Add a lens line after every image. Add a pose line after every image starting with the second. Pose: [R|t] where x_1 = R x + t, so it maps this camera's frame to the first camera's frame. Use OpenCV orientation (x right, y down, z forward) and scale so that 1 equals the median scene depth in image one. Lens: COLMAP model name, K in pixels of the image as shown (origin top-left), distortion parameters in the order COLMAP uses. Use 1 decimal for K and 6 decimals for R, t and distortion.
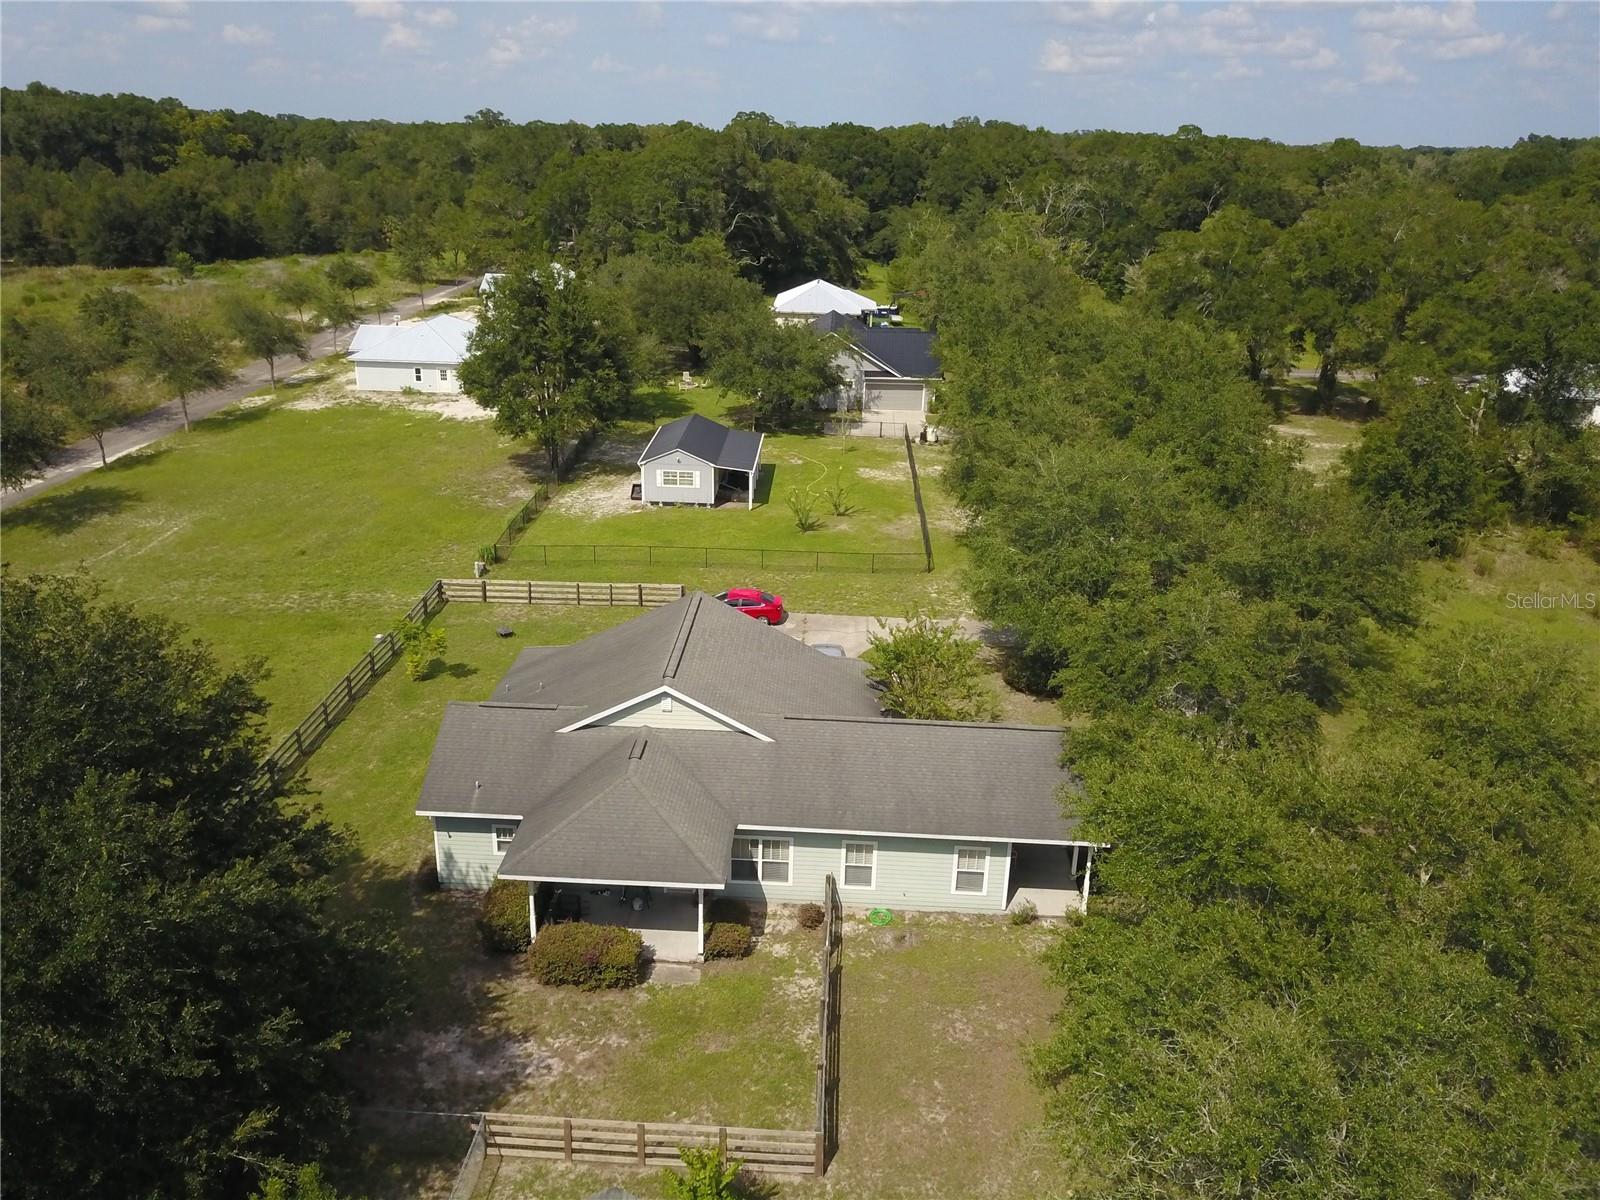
lens RADIAL K [[1230.3, 0, 796.7], [0, 1230.3, 601.4], [0, 0, 1]] dist [-0.003001, 0.002938]
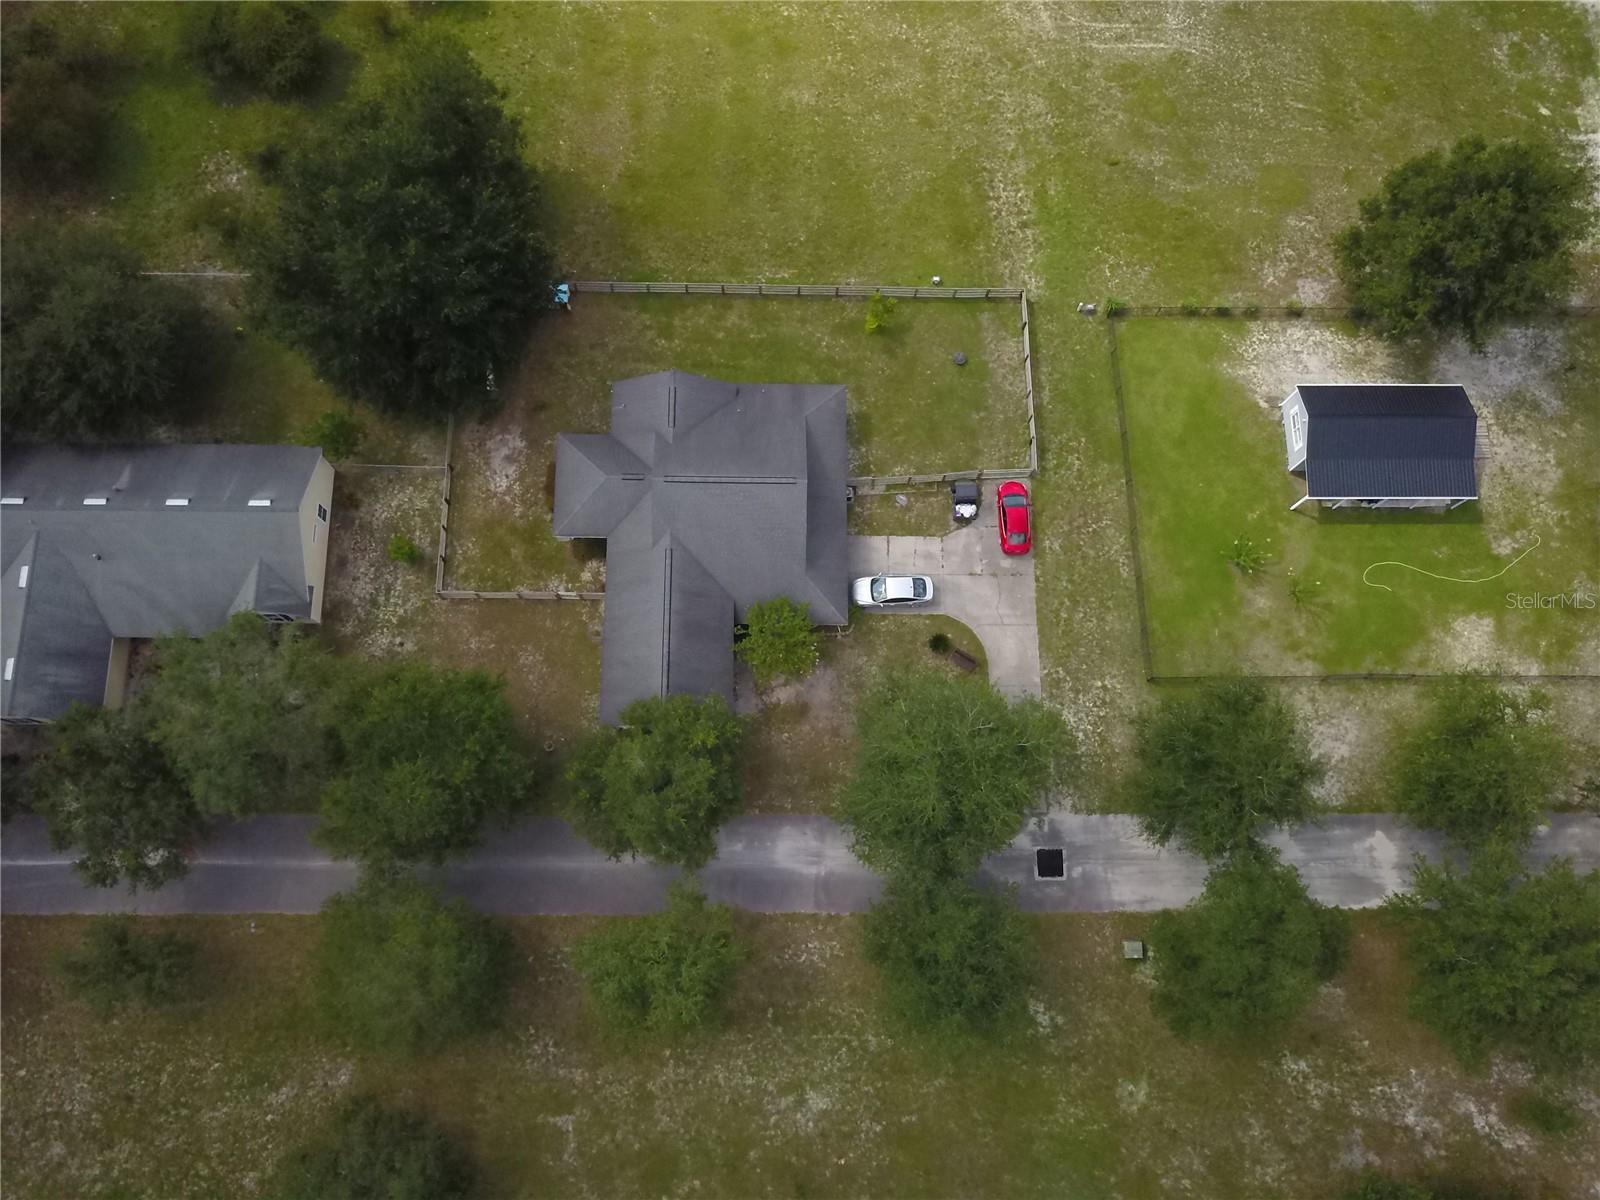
lens RADIAL K [[1230.3, 0, 796.7], [0, 1230.3, 601.4], [0, 0, 1]] dist [-0.003001, 0.002938]
pose [[0.046322, 0.963616, -0.263246, 0.288362], [-0.380728, 0.260668, 0.887185, -0.819253], [0.923526, 0.059129, 0.378951, 0.273636]]
